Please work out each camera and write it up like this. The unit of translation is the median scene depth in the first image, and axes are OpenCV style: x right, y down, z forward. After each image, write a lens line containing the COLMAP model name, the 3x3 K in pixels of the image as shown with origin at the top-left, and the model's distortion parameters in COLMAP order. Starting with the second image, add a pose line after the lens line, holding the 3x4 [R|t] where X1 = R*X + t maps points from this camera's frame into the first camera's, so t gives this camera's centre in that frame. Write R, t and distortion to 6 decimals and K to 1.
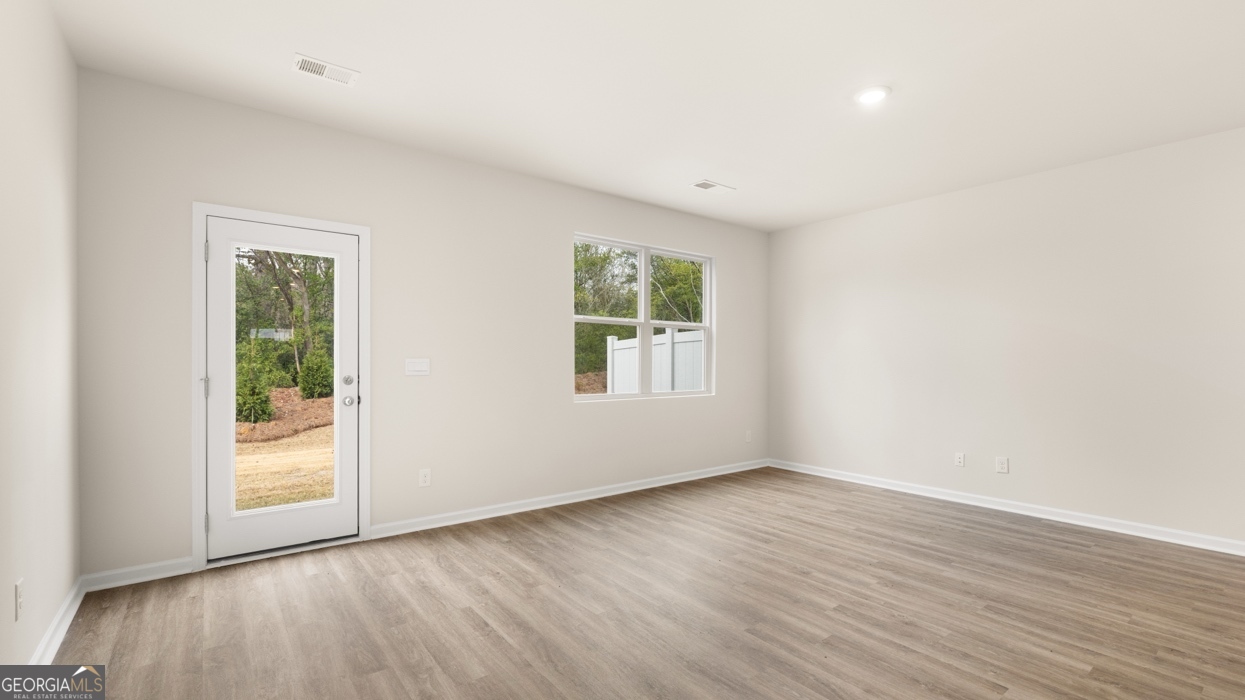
lens RADIAL K [[538.7, 0, 622.5], [0, 538.7, 350.0], [0, 0, 1]] dist [0.000581, -0.000132]
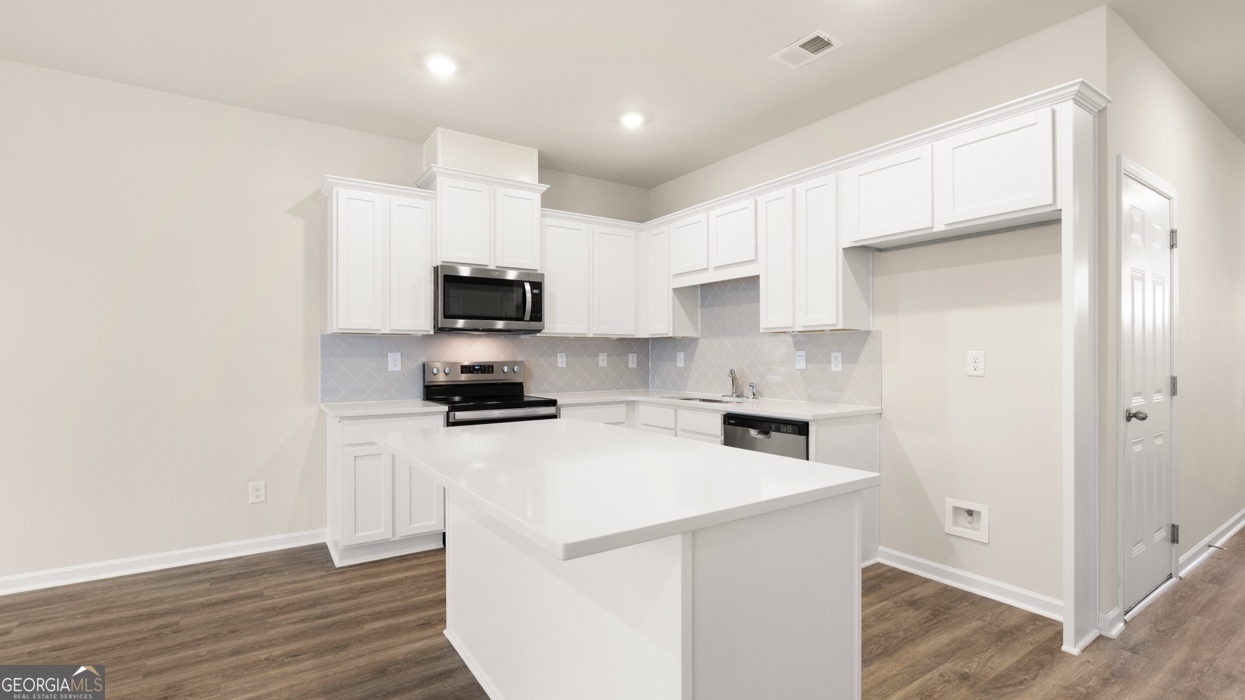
lens RADIAL K [[561.0, 0, 621.7], [0, 561.0, 356.9], [0, 0, 1]] dist [-0.004374, 0.000014]
pose [[0.072899, -0.010180, 0.997287, 0.259683], [-0.017229, 0.999786, 0.011465, 0.006506], [-0.997191, -0.018018, 0.072708, 0.220856]]
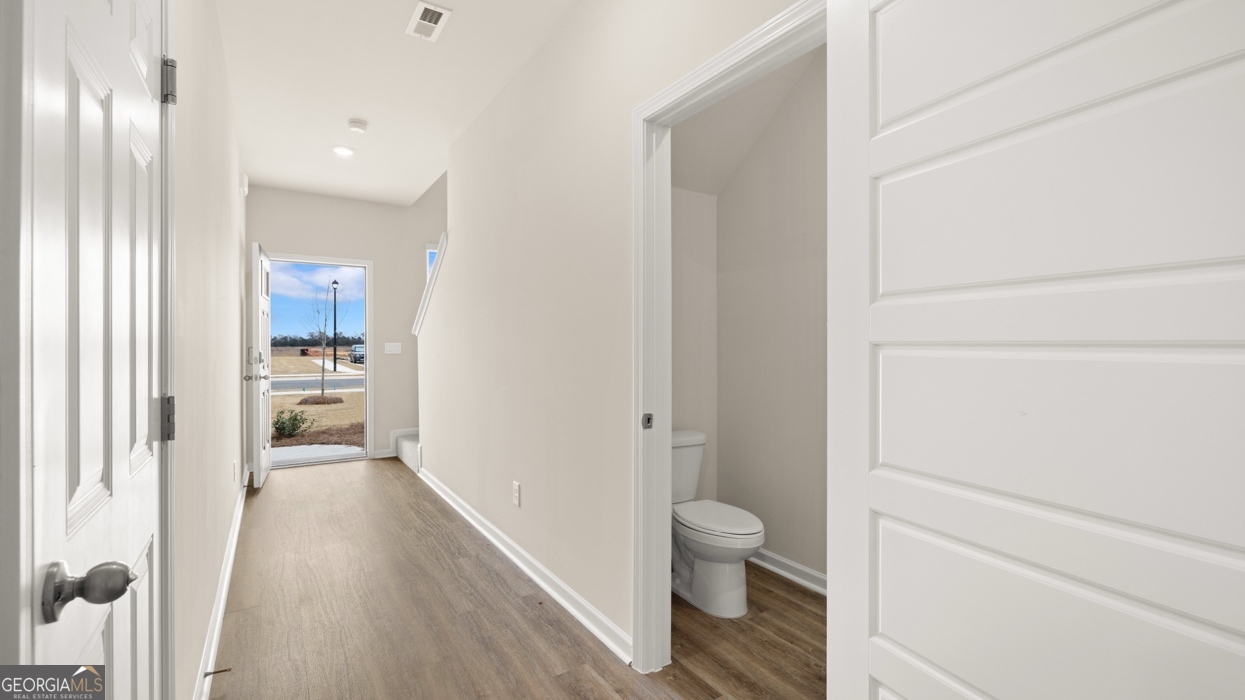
lens RADIAL K [[523.6, 0, 619.3], [0, 523.6, 340.9], [0, 0, 1]] dist [-0.002194, -0.000104]
pose [[-0.996555, -0.007306, 0.082617, 0.871754], [-0.009128, 0.999723, -0.021691, -0.001314], [-0.082436, -0.022370, -0.996345, -0.257883]]
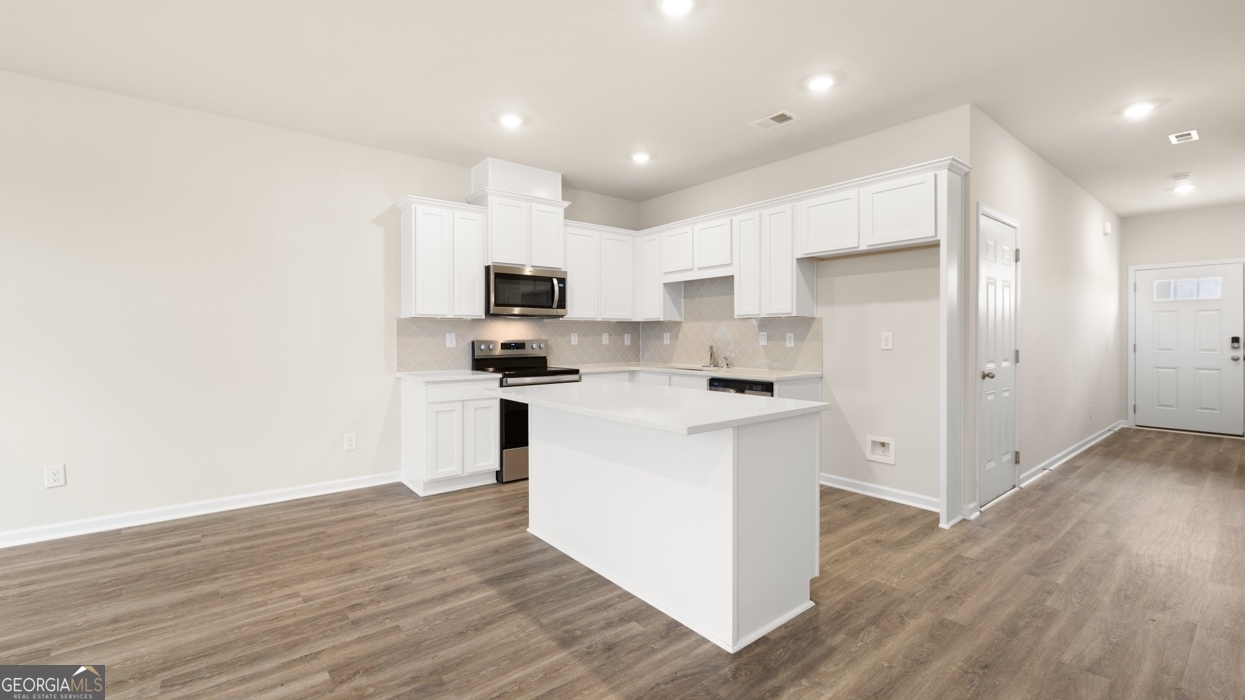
lens RADIAL K [[523.6, 0, 619.3], [0, 523.6, 340.9], [0, 0, 1]] dist [-0.002194, -0.000104]
pose [[-0.009226, -0.017517, 0.999804, 0.003416], [-0.018711, 0.999675, 0.017342, 0.008031], [-0.999782, -0.018548, -0.009550, 0.344961]]
